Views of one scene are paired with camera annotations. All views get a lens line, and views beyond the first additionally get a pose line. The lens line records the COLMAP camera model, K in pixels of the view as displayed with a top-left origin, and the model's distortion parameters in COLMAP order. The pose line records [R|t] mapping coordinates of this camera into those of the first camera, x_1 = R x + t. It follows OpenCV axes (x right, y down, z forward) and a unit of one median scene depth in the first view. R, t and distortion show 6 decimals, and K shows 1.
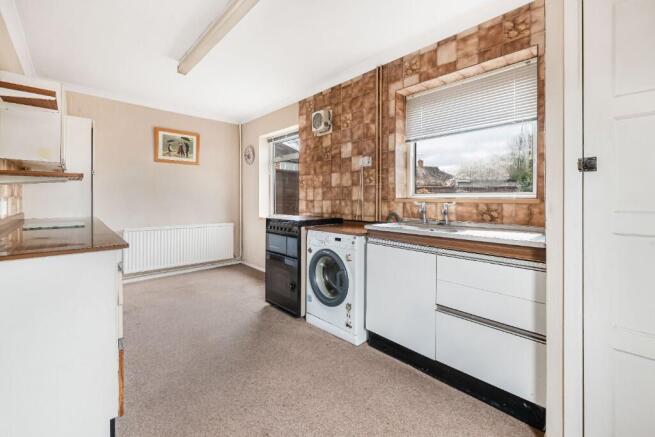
lens RADIAL K [[268.6, 0, 330.0], [0, 268.6, 198.4], [0, 0, 1]] dist [0.000137, -0.000004]
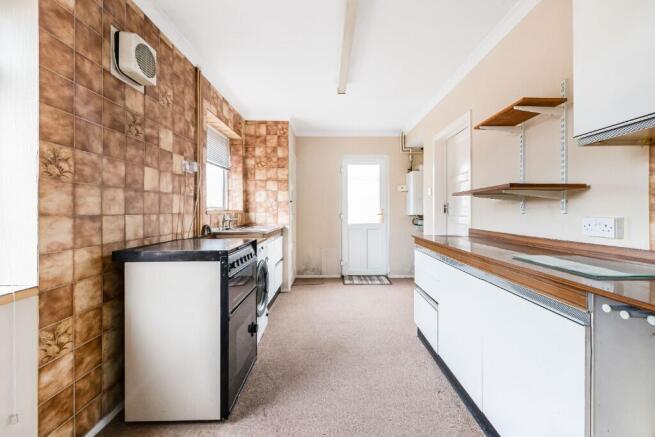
lens RADIAL K [[266.7, 0, 337.9], [0, 266.7, 208.6], [0, 0, 1]] dist [-0.000209, -0.000036]
pose [[-0.740469, 0.002572, 0.672085, -0.624220], [-0.004414, 0.999952, -0.008690, -0.002056], [-0.672076, -0.009402, -0.740423, 1.065888]]
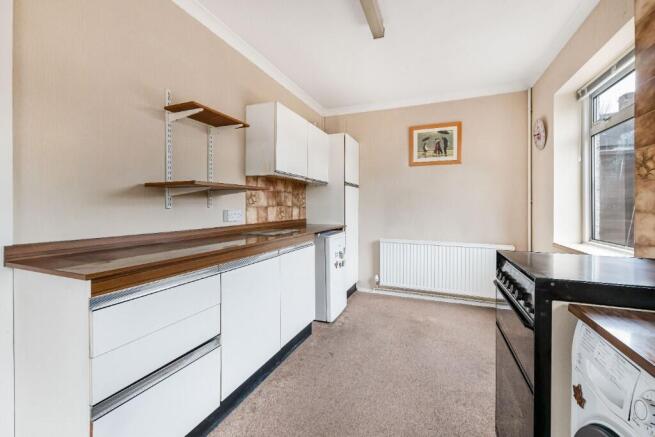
lens RADIAL K [[266.7, 0, 337.9], [0, 266.7, 208.6], [0, 0, 1]] dist [-0.000209, -0.000036]
pose [[0.429669, 0.003542, -0.902980, 0.049089], [0.000393, 0.999991, 0.004110, -0.000896], [0.902987, -0.002120, 0.429664, 0.484696]]
